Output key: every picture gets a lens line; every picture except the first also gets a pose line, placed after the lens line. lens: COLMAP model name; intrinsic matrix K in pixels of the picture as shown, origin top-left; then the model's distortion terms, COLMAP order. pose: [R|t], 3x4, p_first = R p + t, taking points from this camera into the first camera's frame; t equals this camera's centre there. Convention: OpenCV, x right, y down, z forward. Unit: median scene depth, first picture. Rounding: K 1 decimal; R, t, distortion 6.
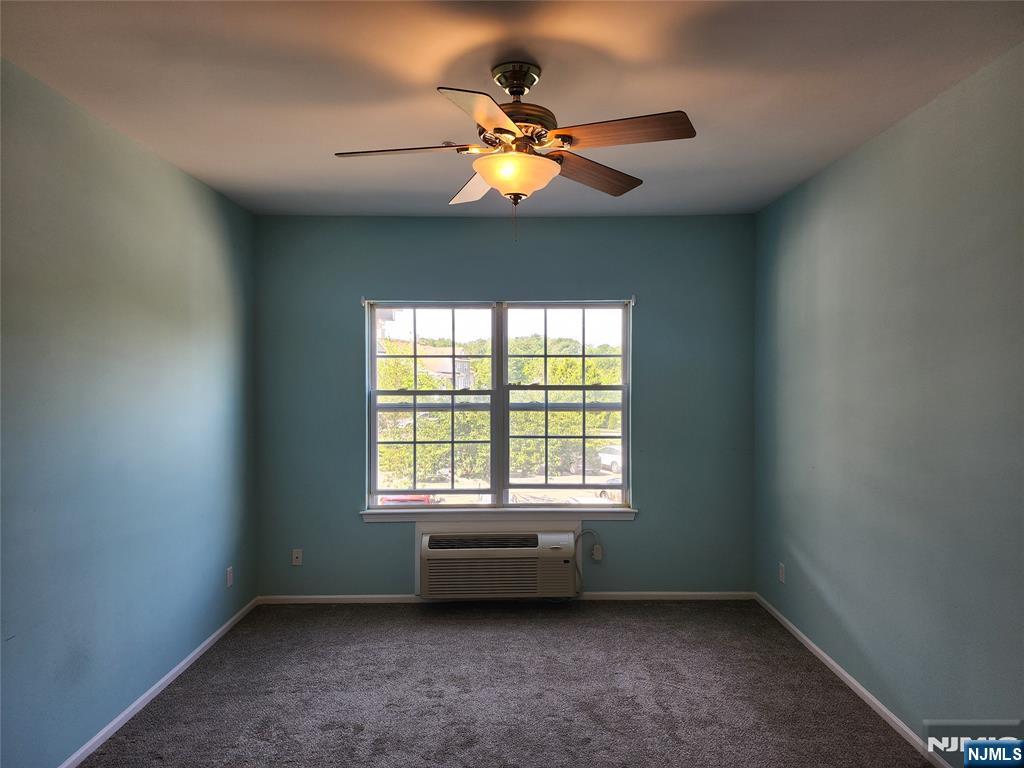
lens RADIAL K [[684.2, 0, 519.6], [0, 684.2, 386.1], [0, 0, 1]] dist [0.081131, -0.075986]
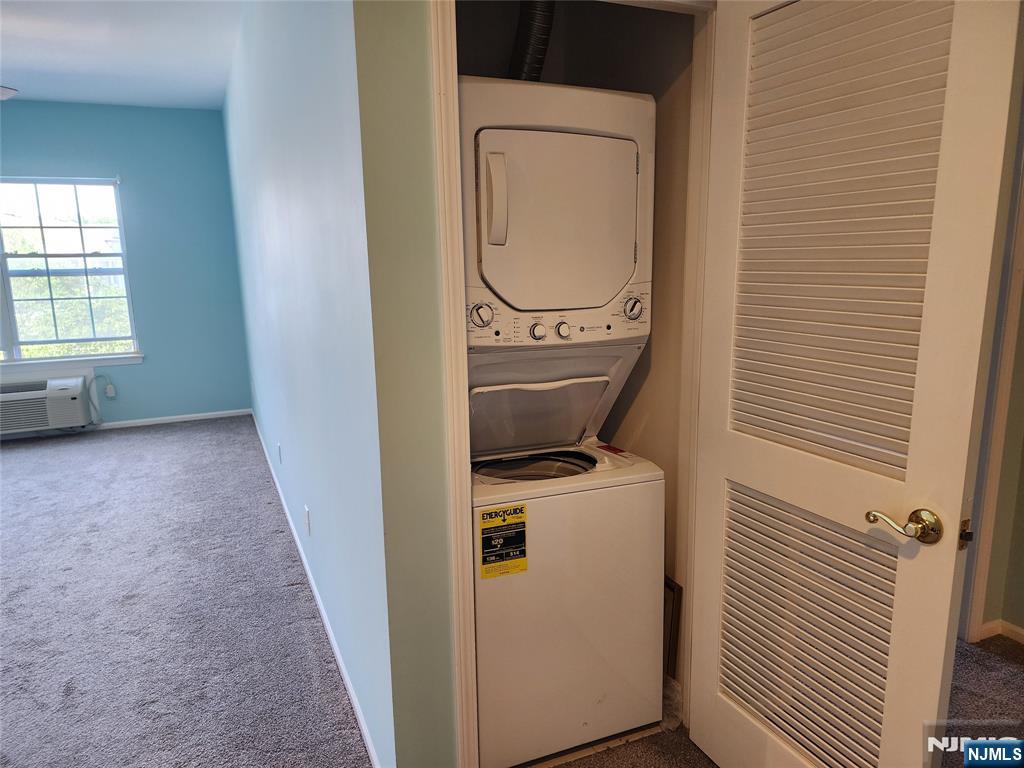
lens RADIAL K [[684.2, 0, 519.6], [0, 684.2, 386.1], [0, 0, 1]] dist [0.081131, -0.075986]
pose [[0.905825, -0.091995, 0.413543, 0.256295], [0.014800, 0.982415, 0.186125, 0.010872], [-0.423393, -0.162476, 0.891257, -0.418037]]
